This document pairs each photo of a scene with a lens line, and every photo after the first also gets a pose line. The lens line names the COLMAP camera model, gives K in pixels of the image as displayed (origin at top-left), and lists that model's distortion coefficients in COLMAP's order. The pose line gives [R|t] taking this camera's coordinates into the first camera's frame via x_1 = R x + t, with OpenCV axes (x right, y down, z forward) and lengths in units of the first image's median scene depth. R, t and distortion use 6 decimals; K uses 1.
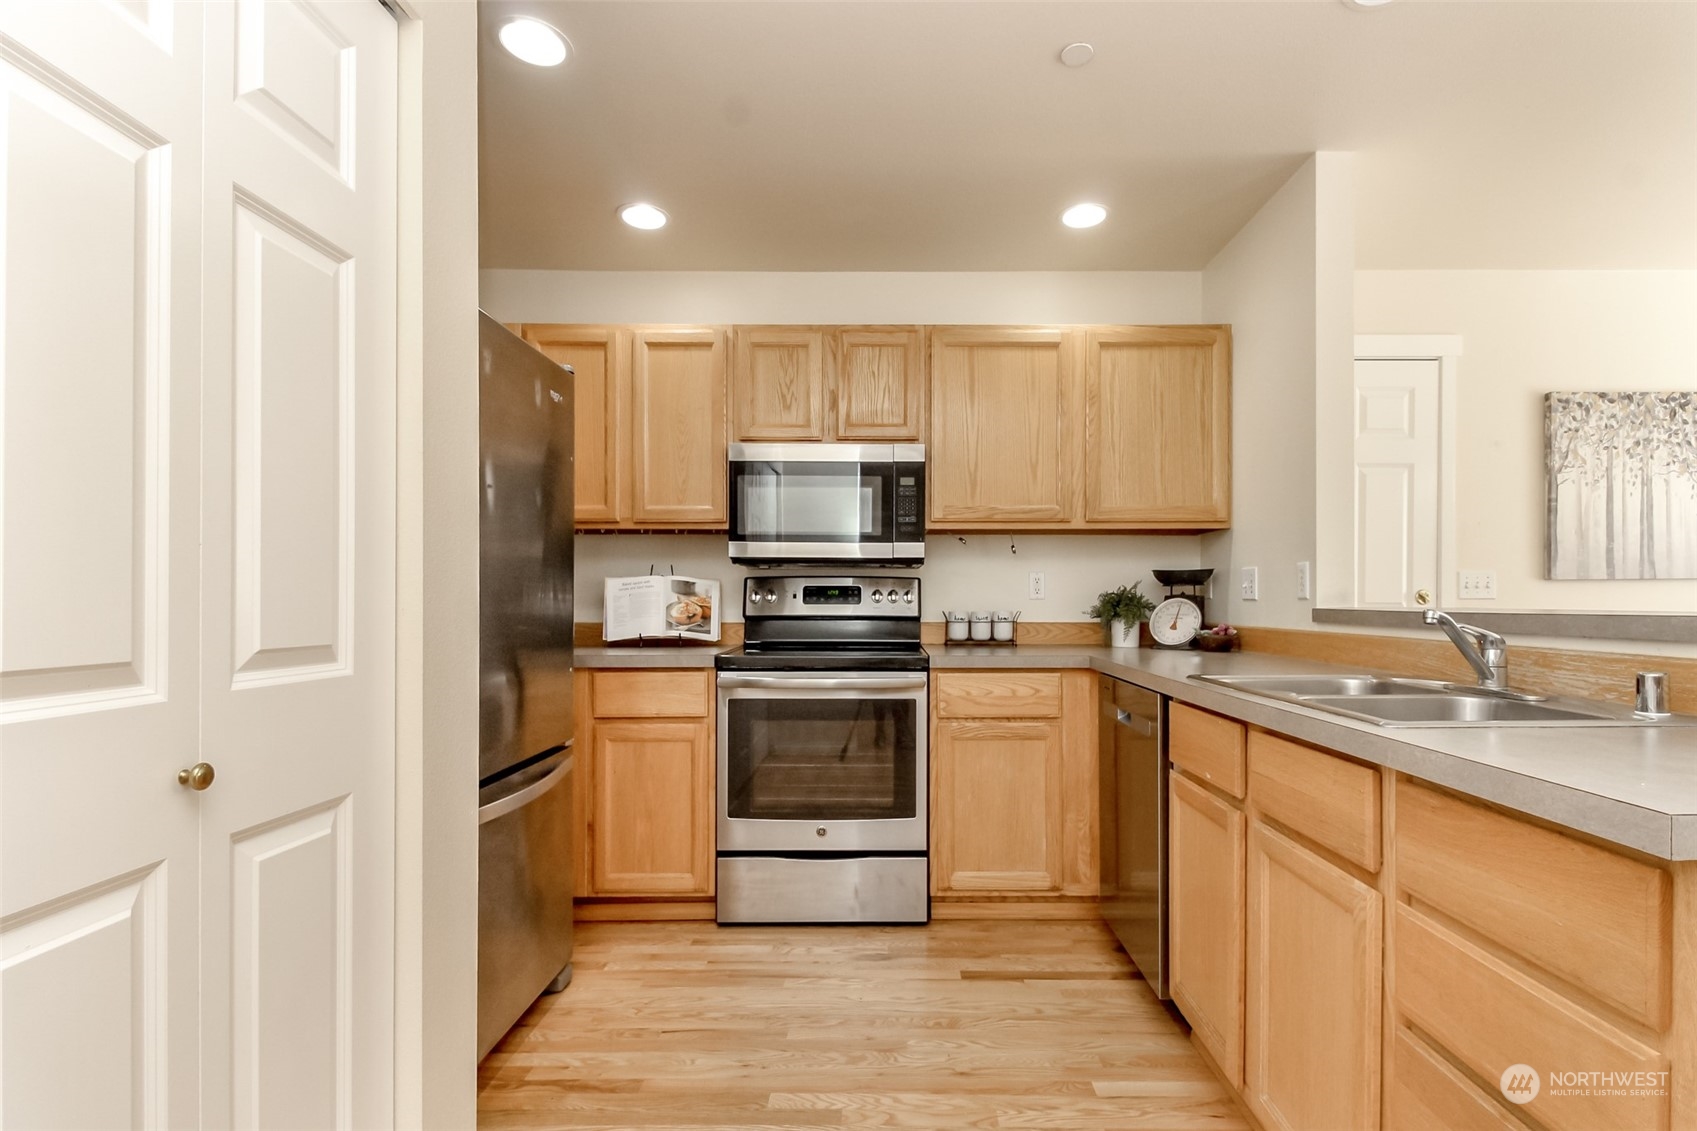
lens RADIAL K [[792.3, 0, 883.2], [0, 792.3, 600.8], [0, 0, 1]] dist [0.018321, -0.015540]
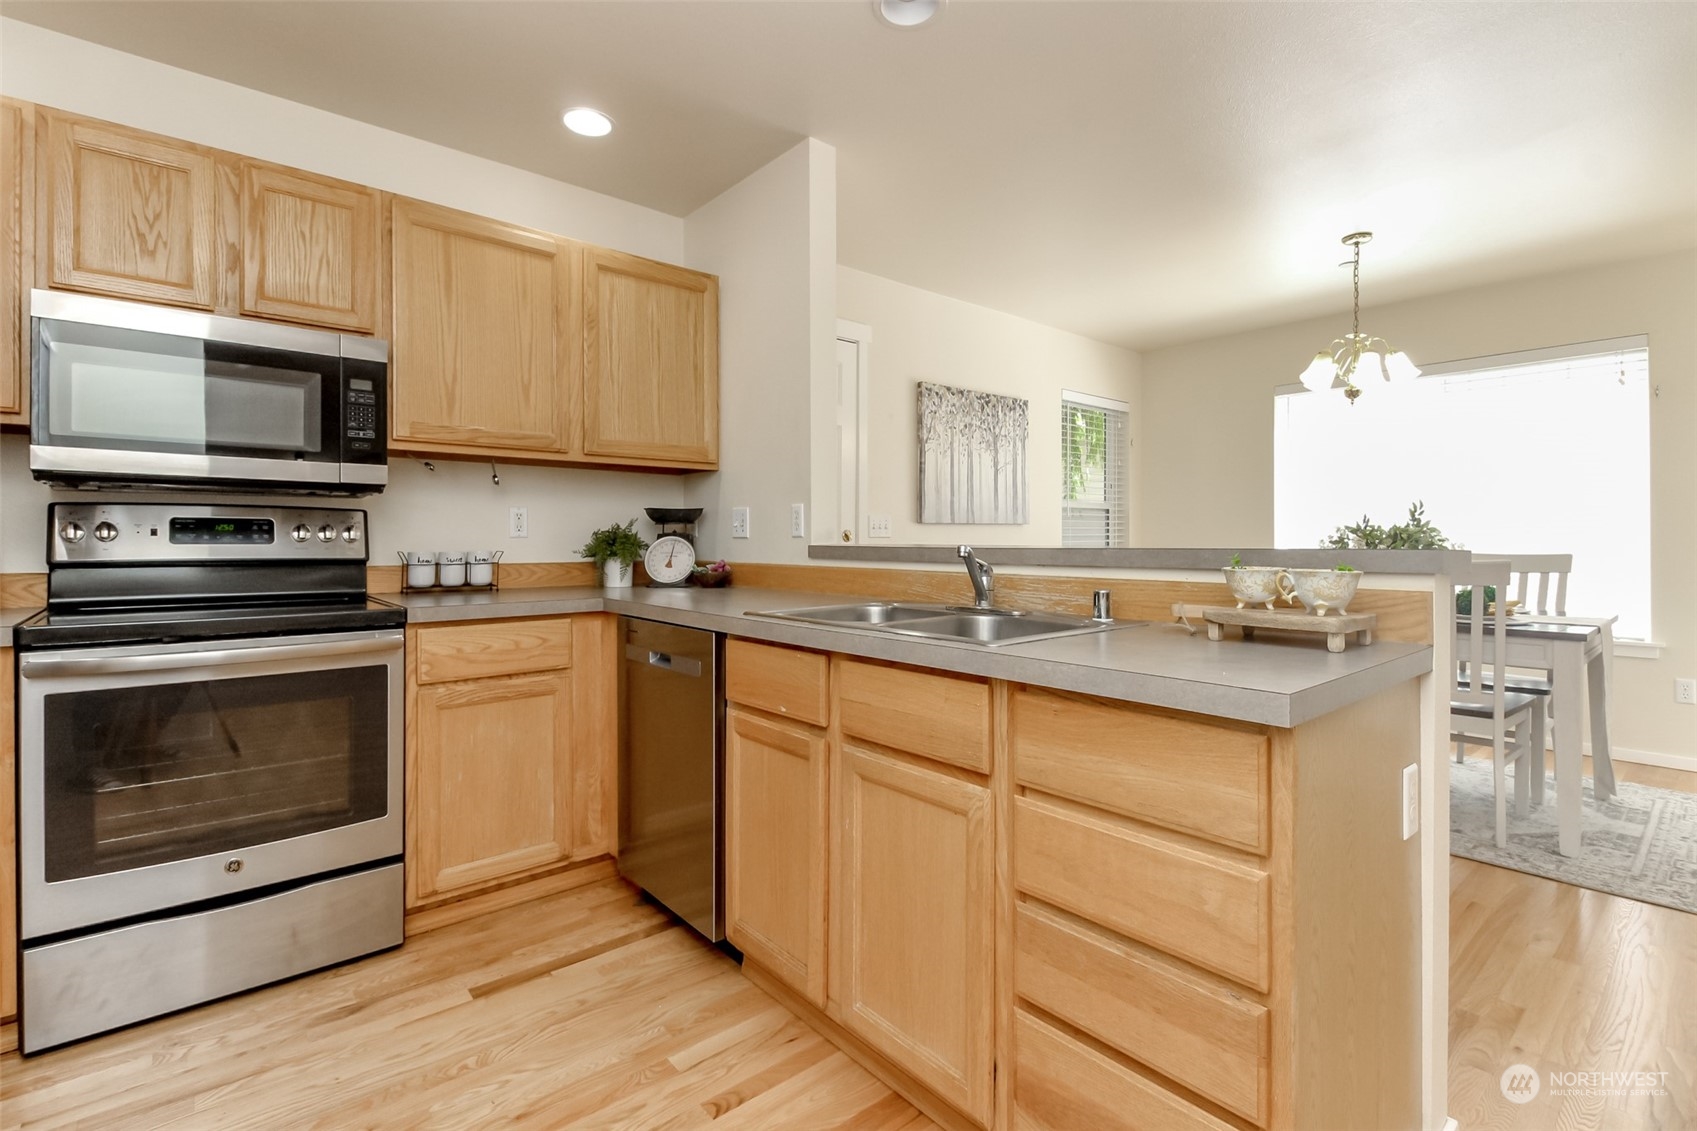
lens RADIAL K [[774.1, 0, 844.8], [0, 774.1, 543.5], [0, 0, 1]] dist [0.020375, -0.013942]
pose [[0.762206, -0.003325, 0.647326, -0.101076], [0.000805, 0.999991, 0.004189, 0.001761], [-0.647334, -0.002671, 0.762202, 0.109796]]
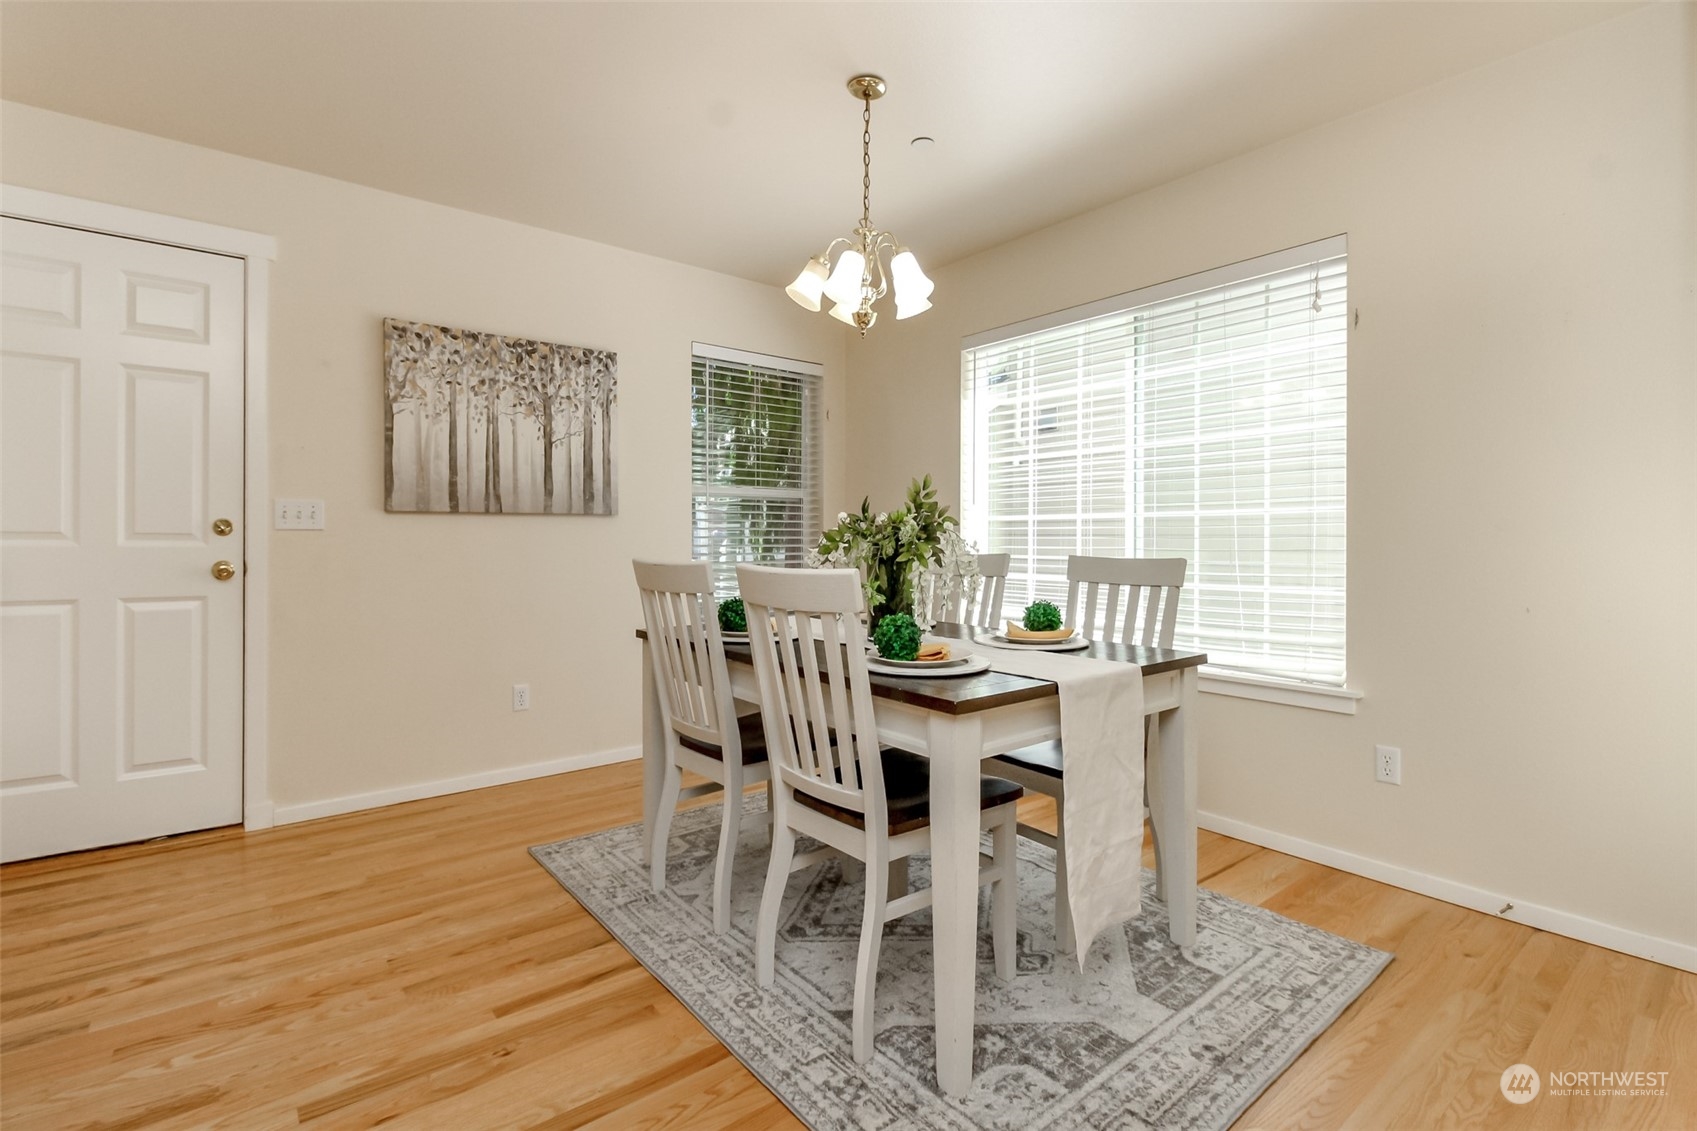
lens RADIAL K [[774.1, 0, 844.8], [0, 774.1, 543.5], [0, 0, 1]] dist [0.020375, -0.013942]
pose [[0.783936, -0.000234, 0.620841, 0.747972], [-0.005064, 0.999964, 0.006771, 0.004516], [-0.620821, -0.008452, 0.783907, -0.103821]]
